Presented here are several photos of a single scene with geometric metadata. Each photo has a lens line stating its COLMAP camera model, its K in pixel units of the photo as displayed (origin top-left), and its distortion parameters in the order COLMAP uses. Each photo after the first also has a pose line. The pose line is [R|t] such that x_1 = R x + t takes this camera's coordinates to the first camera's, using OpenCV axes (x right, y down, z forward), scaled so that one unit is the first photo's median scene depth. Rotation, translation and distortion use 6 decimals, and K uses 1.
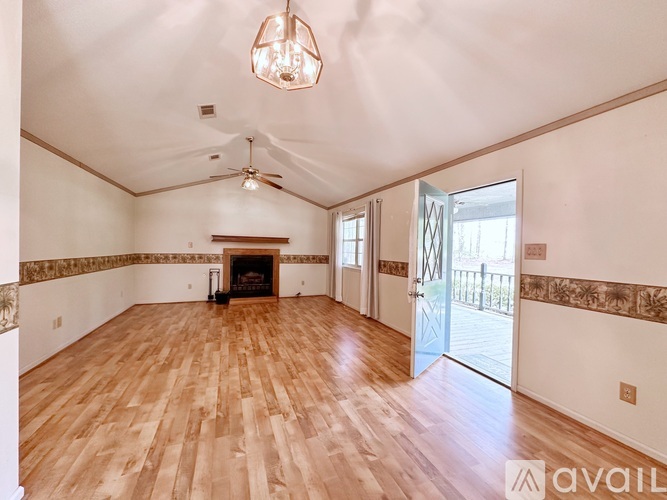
lens RADIAL K [[267.4, 0, 333.5], [0, 267.4, 250.0], [0, 0, 1]] dist [-0.000030, 0.000361]
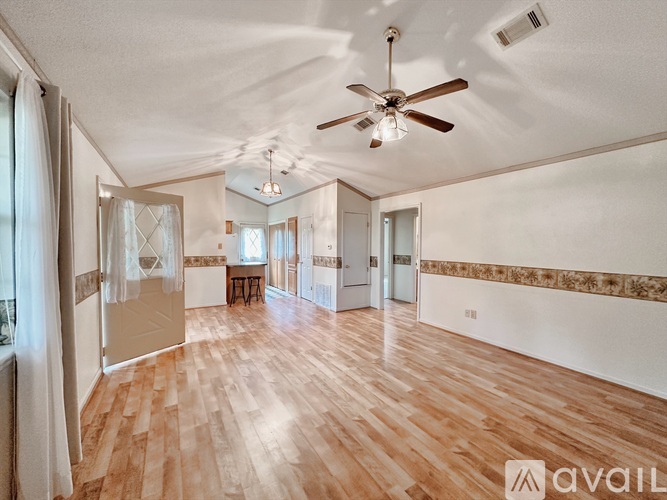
lens RADIAL K [[267.4, 0, 333.5], [0, 267.4, 250.0], [0, 0, 1]] dist [-0.000030, 0.000361]
pose [[-0.984786, -0.019745, -0.172645, -0.170516], [-0.025038, 0.999279, 0.028531, -0.041481], [0.171957, 0.032419, -0.984571, 1.978669]]
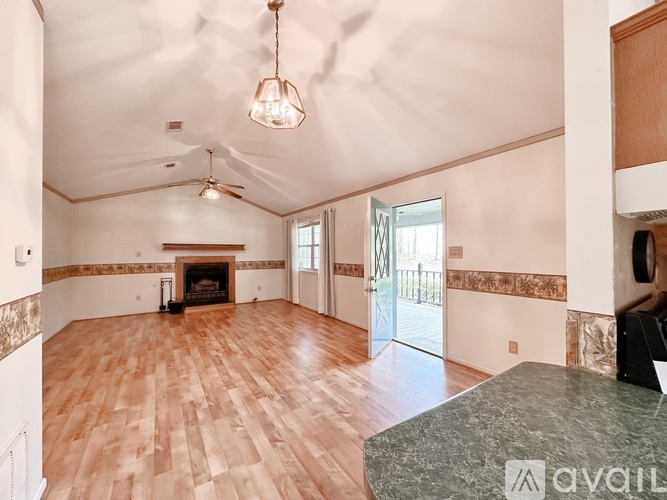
lens RADIAL K [[267.4, 0, 333.5], [0, 267.4, 250.0], [0, 0, 1]] dist [-0.000030, 0.000361]
pose [[0.979474, -0.023912, 0.200149, -0.080346], [0.027254, 0.999531, -0.013959, -0.002673], [-0.199721, 0.019128, 0.979666, -0.136298]]
